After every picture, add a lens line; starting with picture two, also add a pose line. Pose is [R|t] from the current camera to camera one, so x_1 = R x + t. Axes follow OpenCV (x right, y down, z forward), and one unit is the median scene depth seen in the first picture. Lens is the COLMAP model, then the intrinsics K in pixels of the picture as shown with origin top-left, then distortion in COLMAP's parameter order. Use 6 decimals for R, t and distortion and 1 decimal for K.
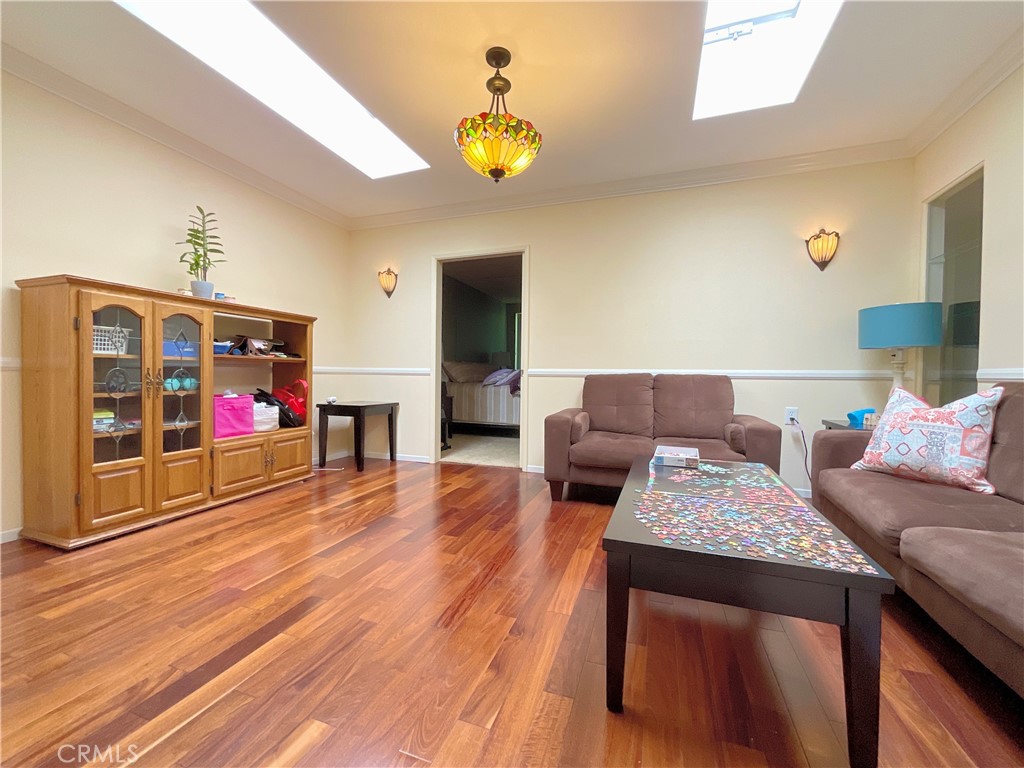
lens RADIAL K [[420.0, 0, 509.2], [0, 420.0, 382.1], [0, 0, 1]] dist [-0.000129, 0.000368]
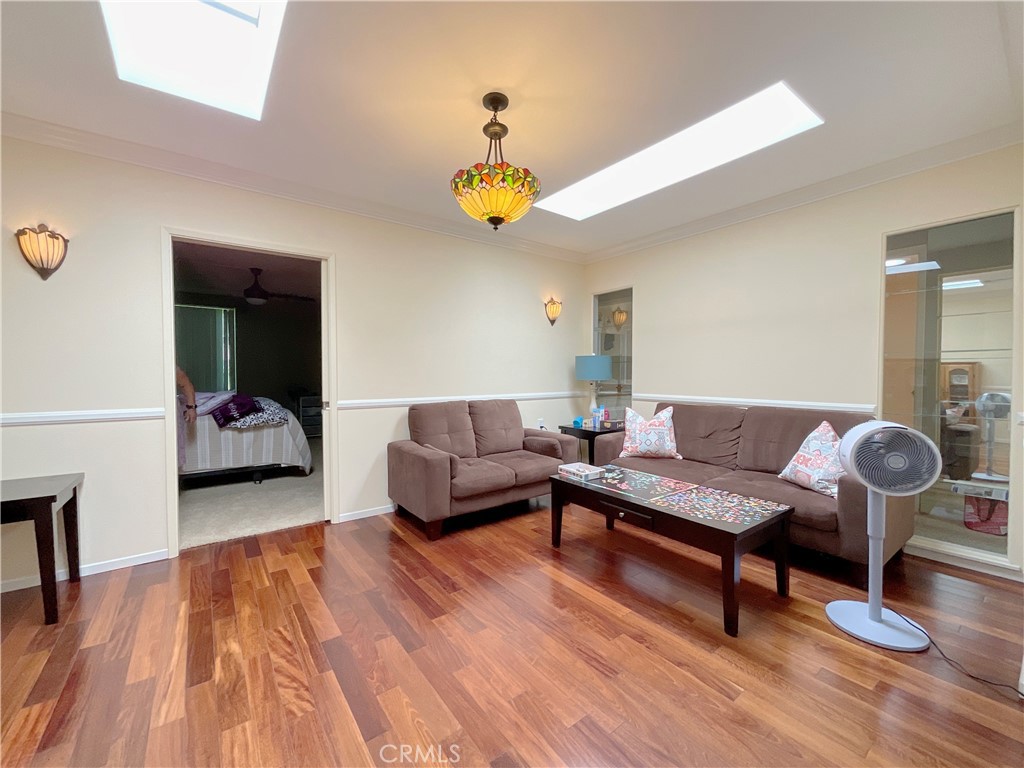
lens RADIAL K [[420.0, 0, 509.2], [0, 420.0, 382.1], [0, 0, 1]] dist [-0.000129, 0.000368]
pose [[0.542887, -0.028999, 0.839305, -0.841272], [0.020555, 0.999563, 0.021240, -0.142163], [-0.839554, 0.005721, 0.543246, 0.445995]]
